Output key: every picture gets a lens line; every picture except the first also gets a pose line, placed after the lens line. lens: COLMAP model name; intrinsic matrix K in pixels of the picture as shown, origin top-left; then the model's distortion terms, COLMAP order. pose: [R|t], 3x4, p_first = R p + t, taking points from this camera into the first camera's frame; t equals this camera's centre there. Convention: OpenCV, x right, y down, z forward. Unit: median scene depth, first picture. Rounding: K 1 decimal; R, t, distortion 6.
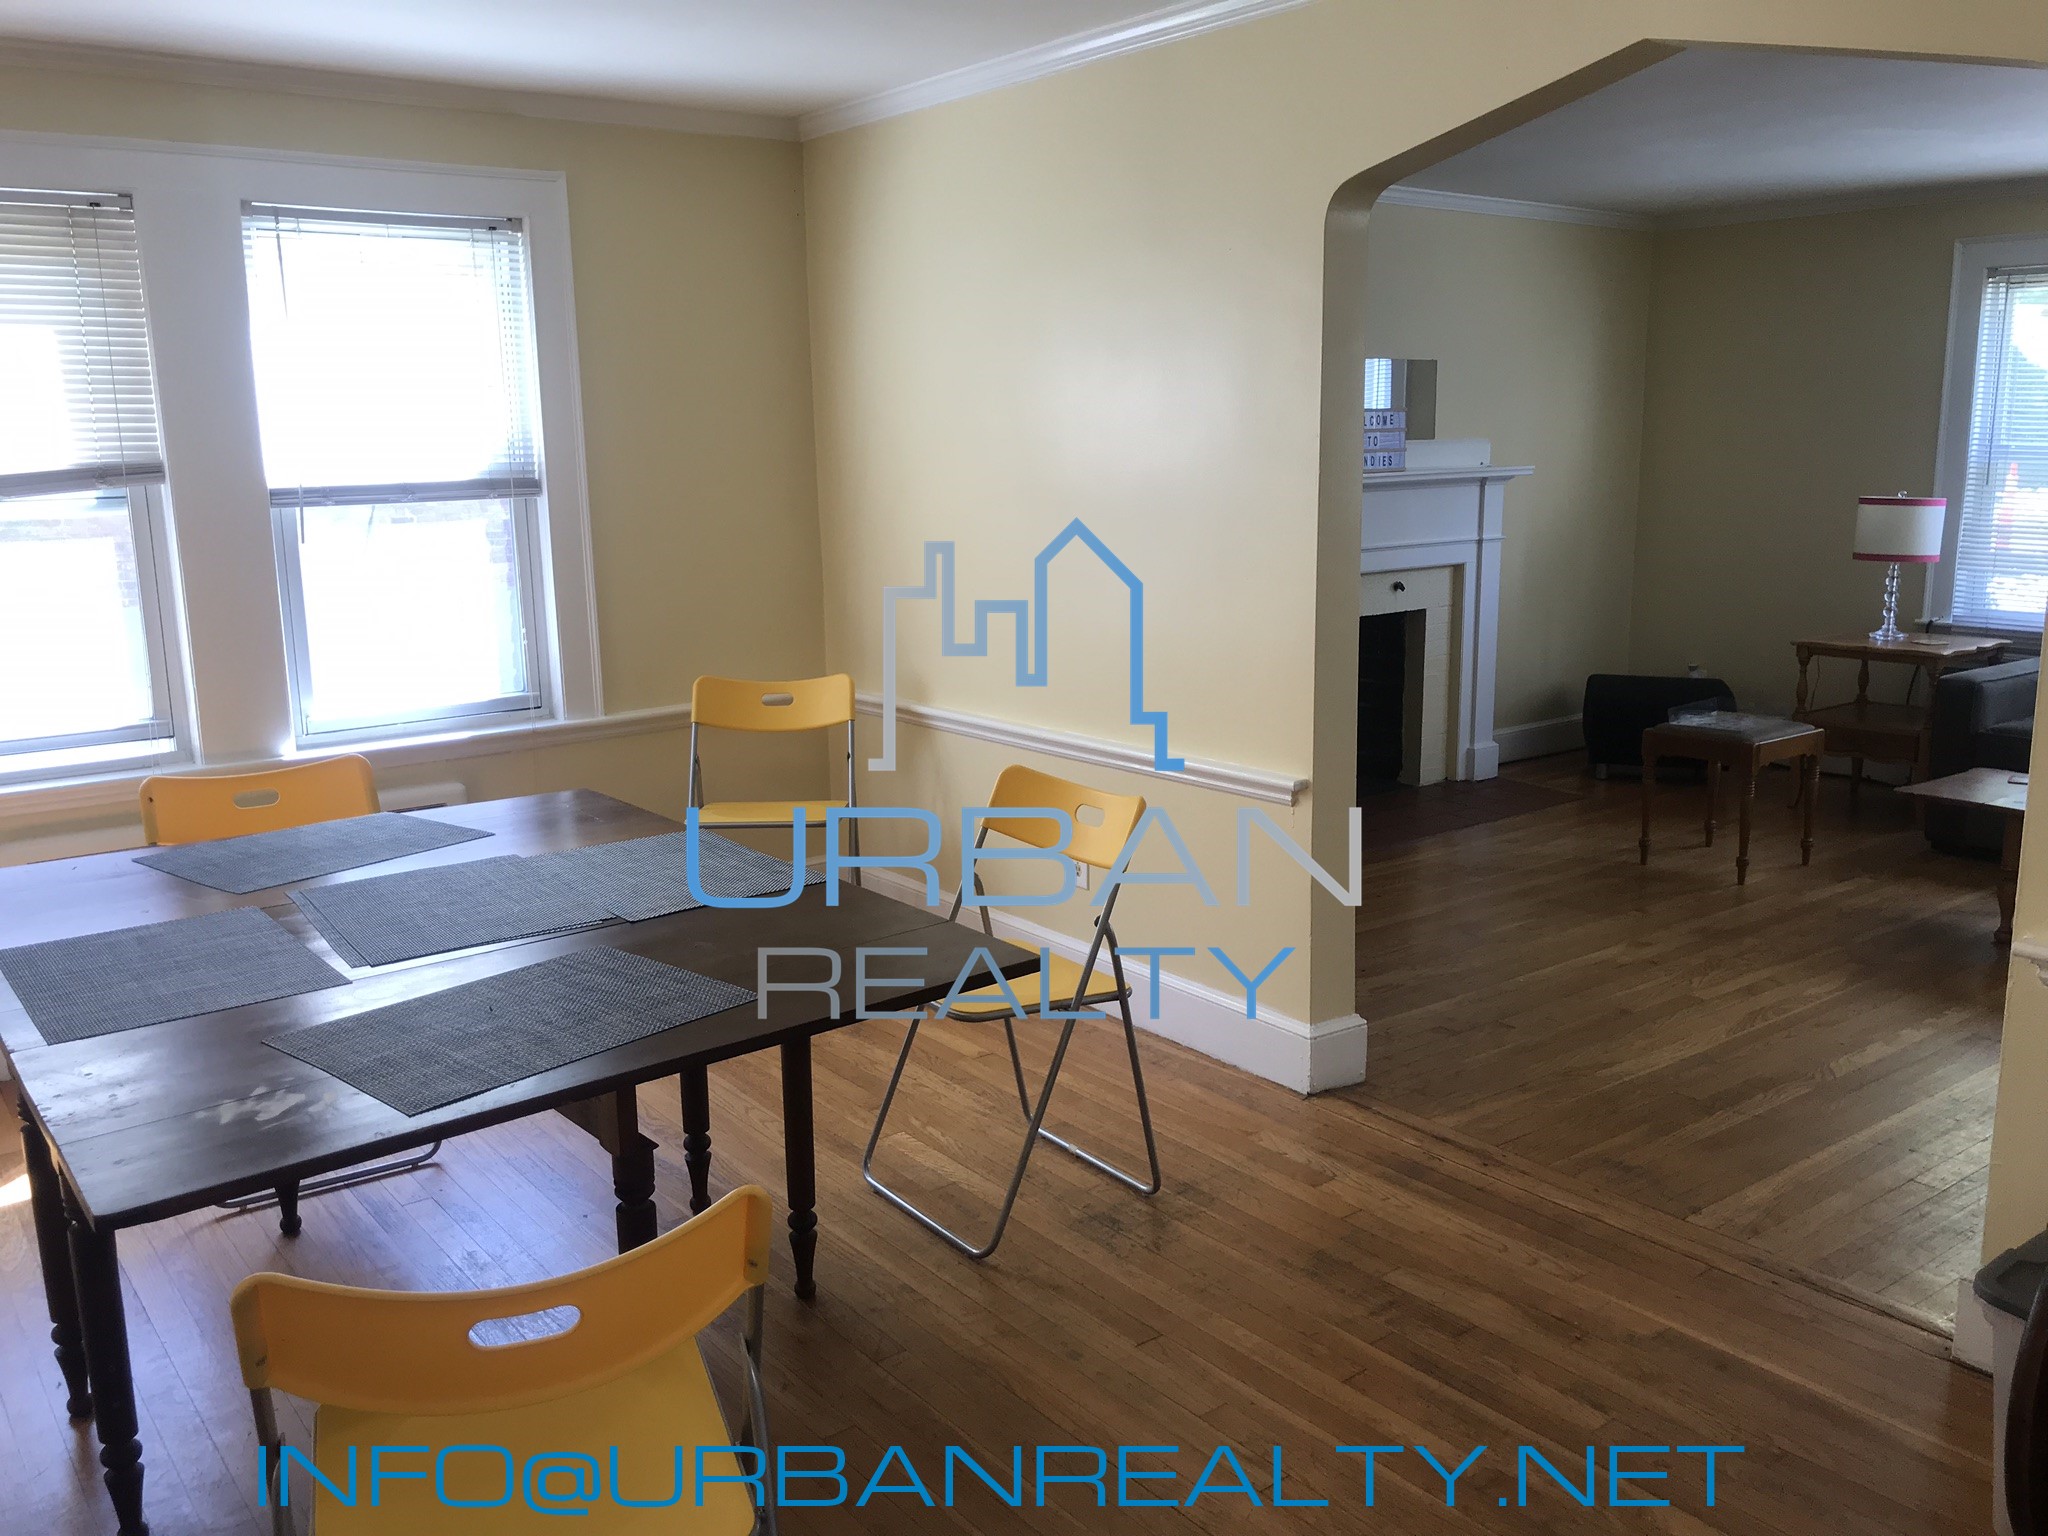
lens RADIAL K [[1724.3, 0, 1014.9], [0, 1724.3, 768.7], [0, 0, 1]] dist [0.016142, 0.003953]
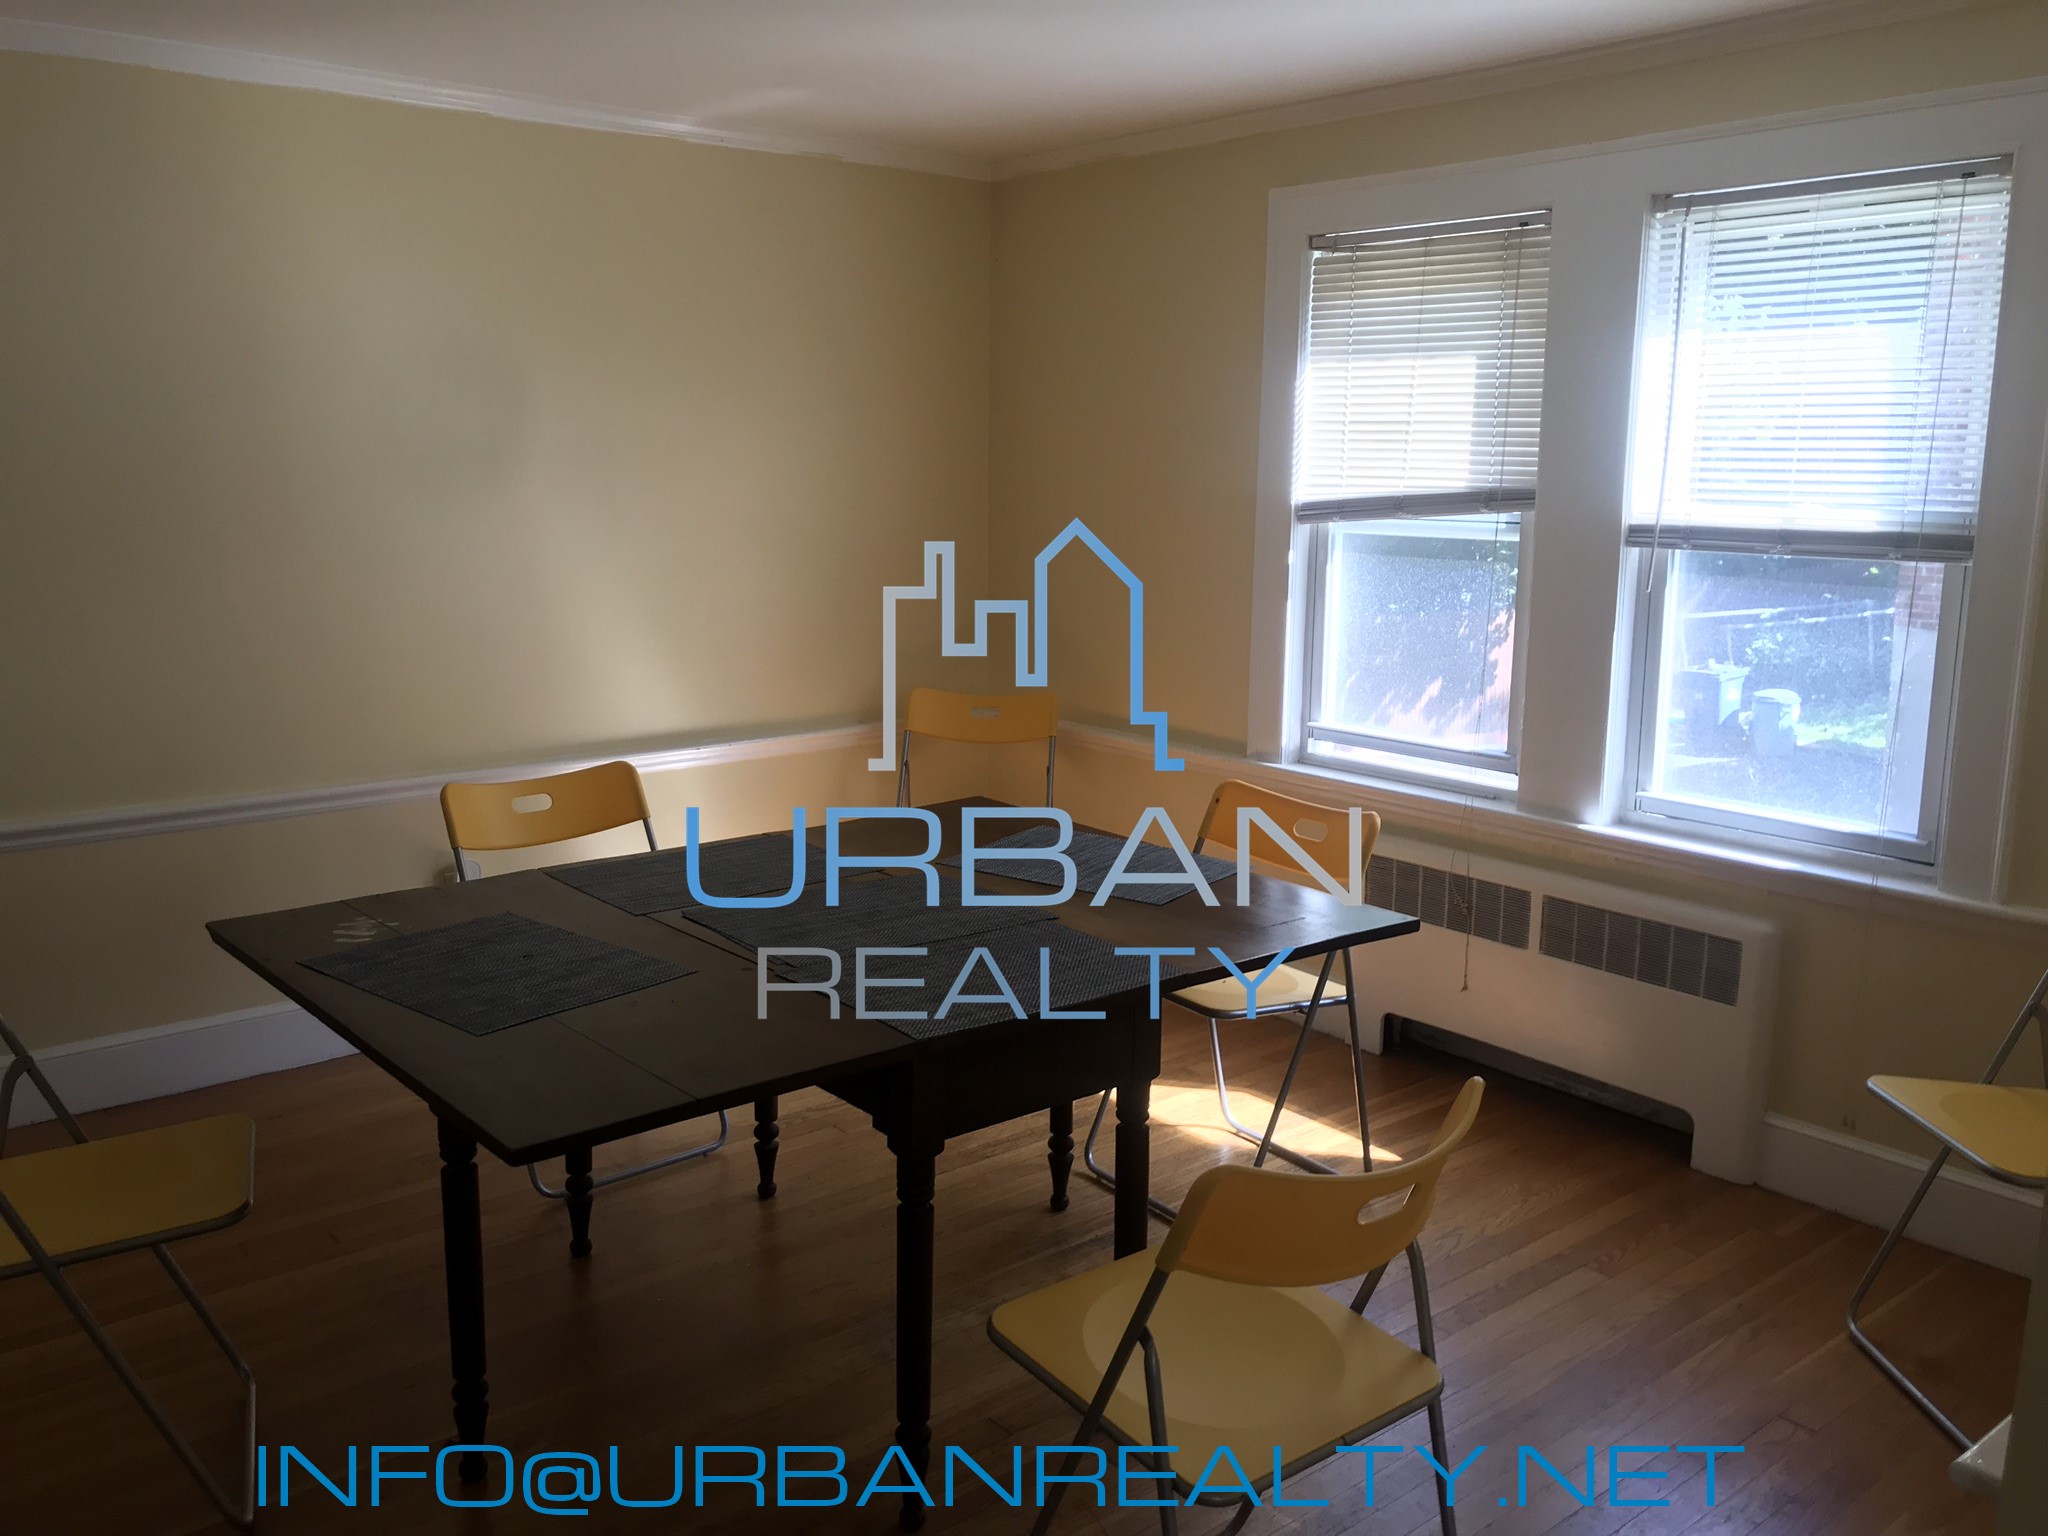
lens RADIAL K [[1724.3, 0, 1015.1], [0, 1724.3, 764.1], [0, 0, 1]] dist [0.016142, 0.003953]
pose [[0.027442, 0.195051, -0.980409, 0.450846], [-0.208811, 0.960260, 0.185198, -0.146656], [0.977571, 0.199638, 0.067080, 0.681691]]
